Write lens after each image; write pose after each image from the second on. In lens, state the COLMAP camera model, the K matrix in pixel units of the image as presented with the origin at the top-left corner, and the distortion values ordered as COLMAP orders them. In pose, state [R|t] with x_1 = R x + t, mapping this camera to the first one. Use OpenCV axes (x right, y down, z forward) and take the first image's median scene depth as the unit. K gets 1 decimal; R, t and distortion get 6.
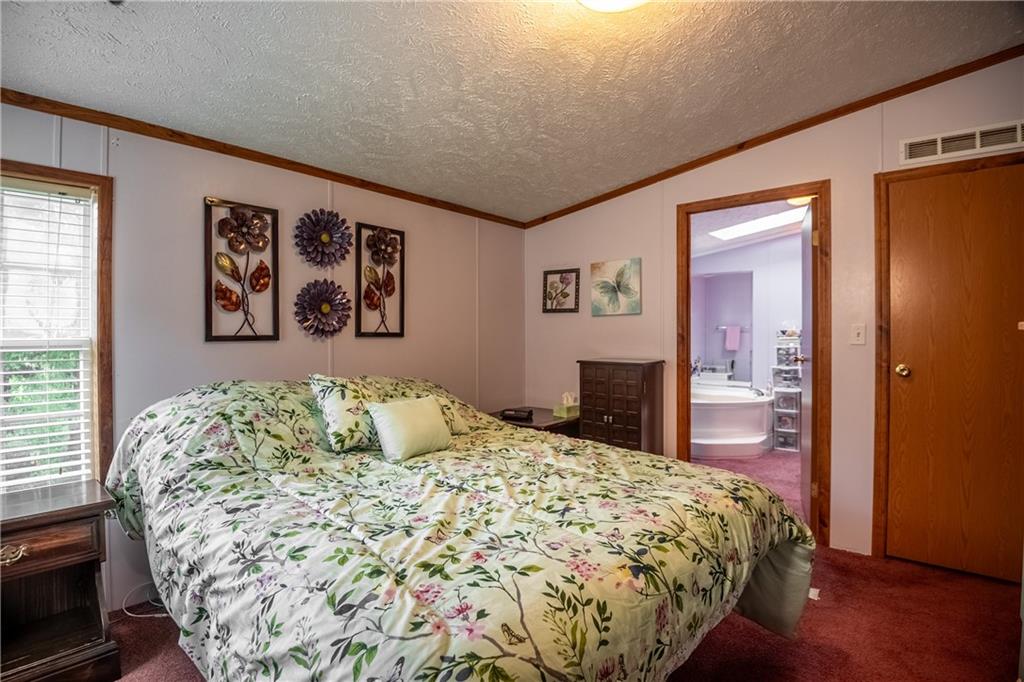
lens RADIAL K [[470.4, 0, 512.0], [0, 470.4, 341.0], [0, 0, 1]] dist [-0.002373, -0.024614]
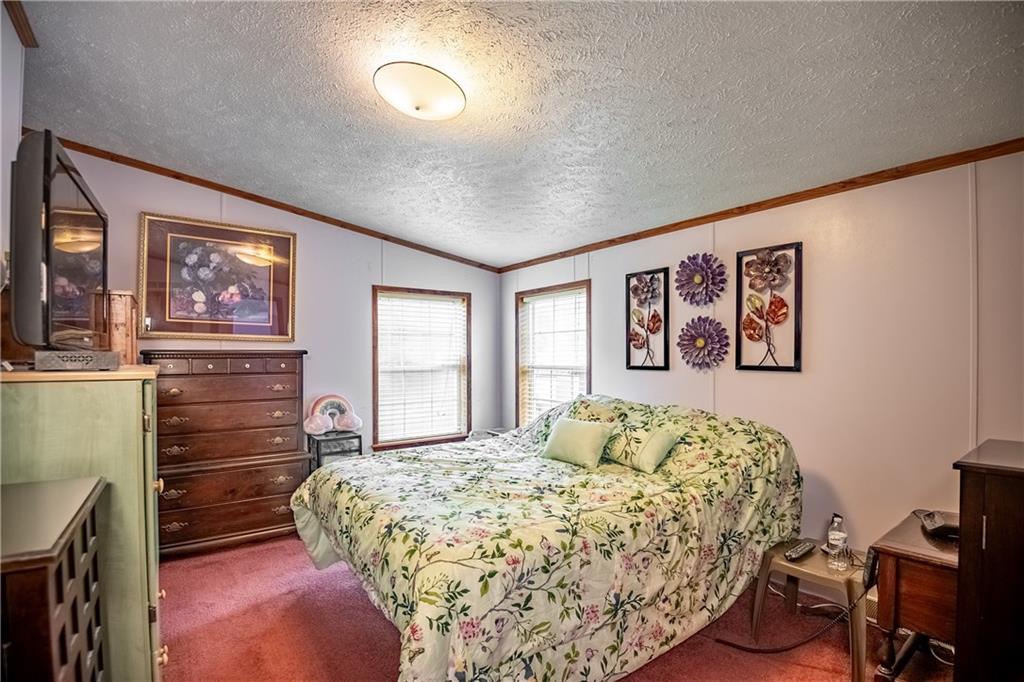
lens RADIAL K [[479.3, 0, 502.6], [0, 479.3, 356.3], [0, 0, 1]] dist [-0.002889, -0.026276]
pose [[-0.209077, 0.001574, -0.977898, 0.810506], [-0.017129, 0.999839, 0.005272, -0.036445], [0.977749, 0.017853, -0.209016, 0.796875]]
